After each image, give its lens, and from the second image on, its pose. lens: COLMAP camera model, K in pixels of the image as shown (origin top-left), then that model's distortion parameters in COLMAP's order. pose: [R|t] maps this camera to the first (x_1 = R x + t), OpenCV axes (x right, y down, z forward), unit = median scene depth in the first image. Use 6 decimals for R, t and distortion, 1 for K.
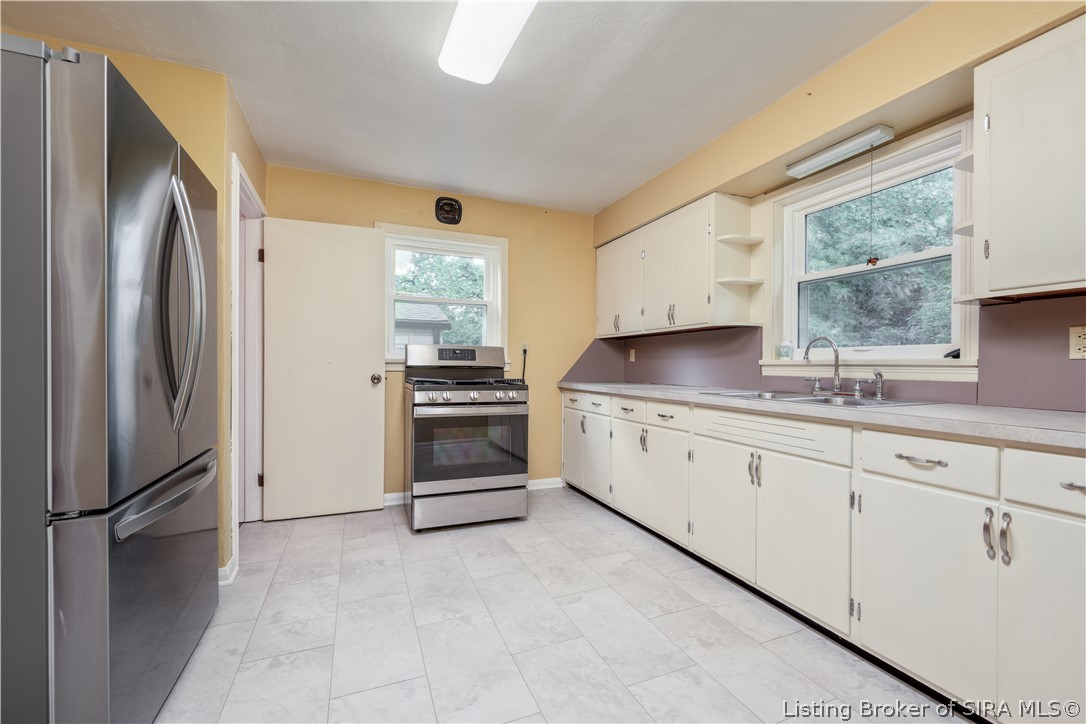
lens RADIAL K [[464.5, 0, 551.7], [0, 464.5, 364.3], [0, 0, 1]] dist [0.014665, 0.000106]
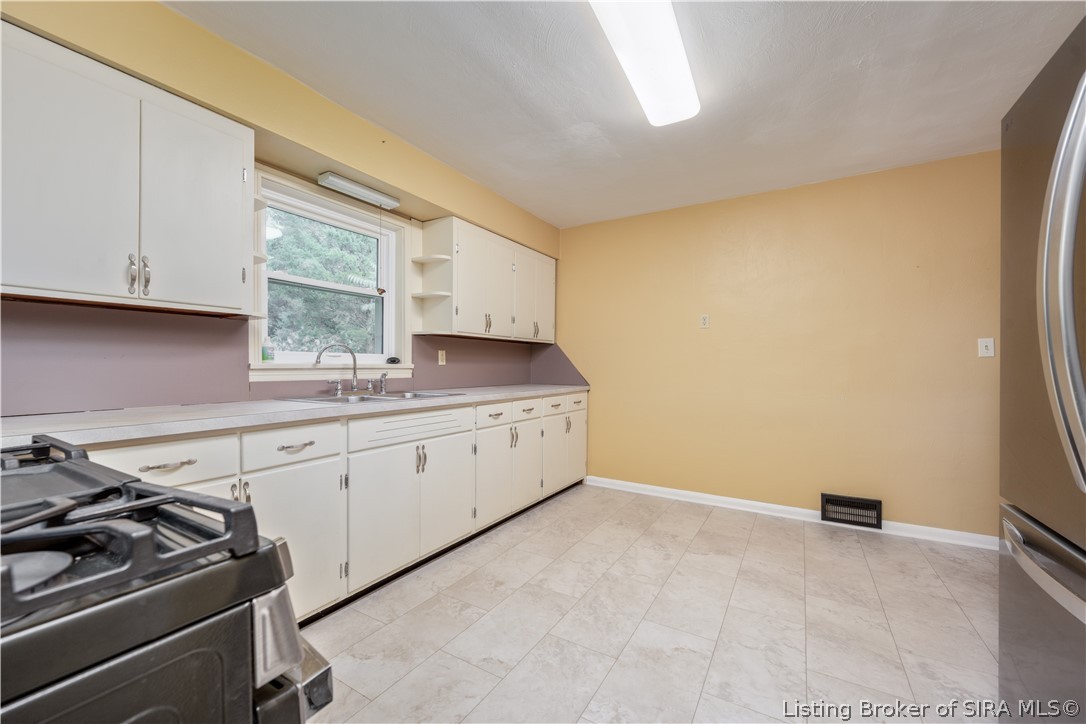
lens RADIAL K [[438.1, 0, 542.7], [0, 438.1, 370.2], [0, 0, 1]] dist [-0.002369, 0.000423]
pose [[-0.597064, -0.009915, 0.802132, -0.565397], [-0.002080, 0.999939, 0.010812, -0.006962], [-0.802191, 0.004787, -0.597049, 1.289822]]
